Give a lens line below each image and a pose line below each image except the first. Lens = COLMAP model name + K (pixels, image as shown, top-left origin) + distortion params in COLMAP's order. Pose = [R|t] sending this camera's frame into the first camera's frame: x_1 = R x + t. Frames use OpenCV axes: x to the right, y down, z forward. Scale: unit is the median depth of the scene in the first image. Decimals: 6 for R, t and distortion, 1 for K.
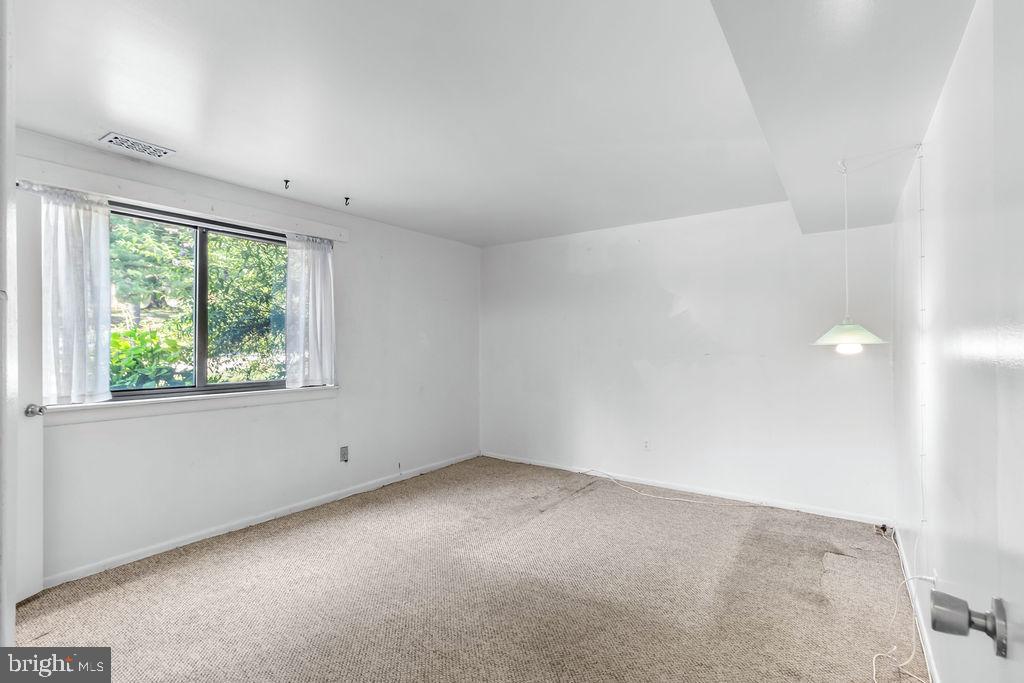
lens RADIAL K [[472.1, 0, 515.6], [0, 472.1, 338.5], [0, 0, 1]] dist [-0.000410, -0.000066]
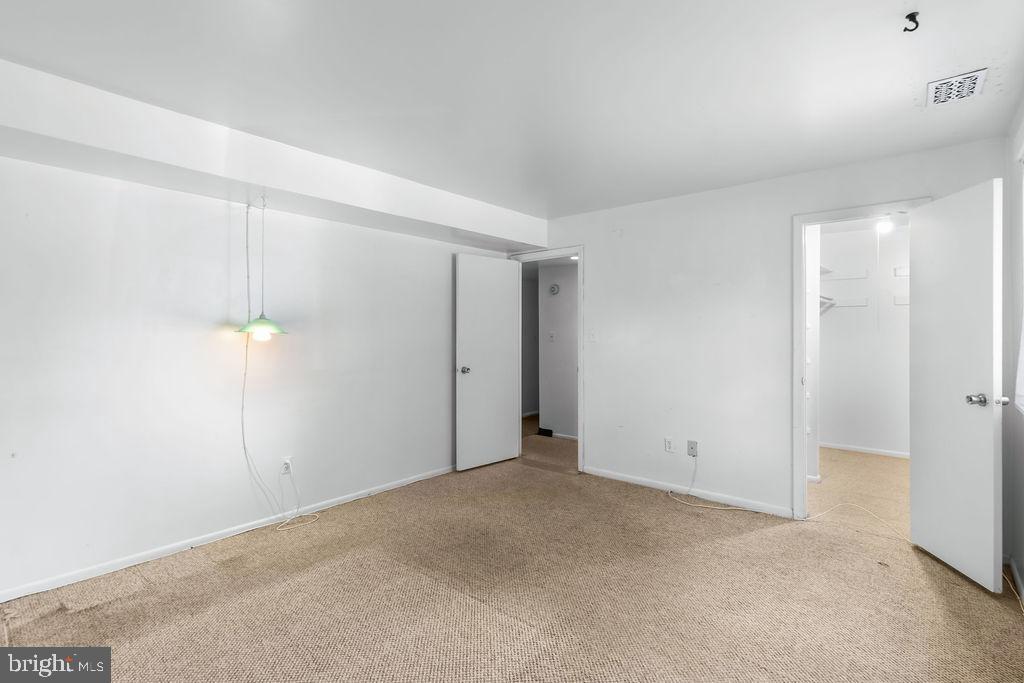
lens RADIAL K [[472.1, 0, 515.6], [0, 472.1, 338.5], [0, 0, 1]] dist [-0.000410, -0.000066]
pose [[-0.994850, -0.000905, 0.101353, -0.139429], [-0.001127, 0.999997, -0.002135, 0.024649], [-0.101351, -0.002238, -0.994848, 2.021353]]
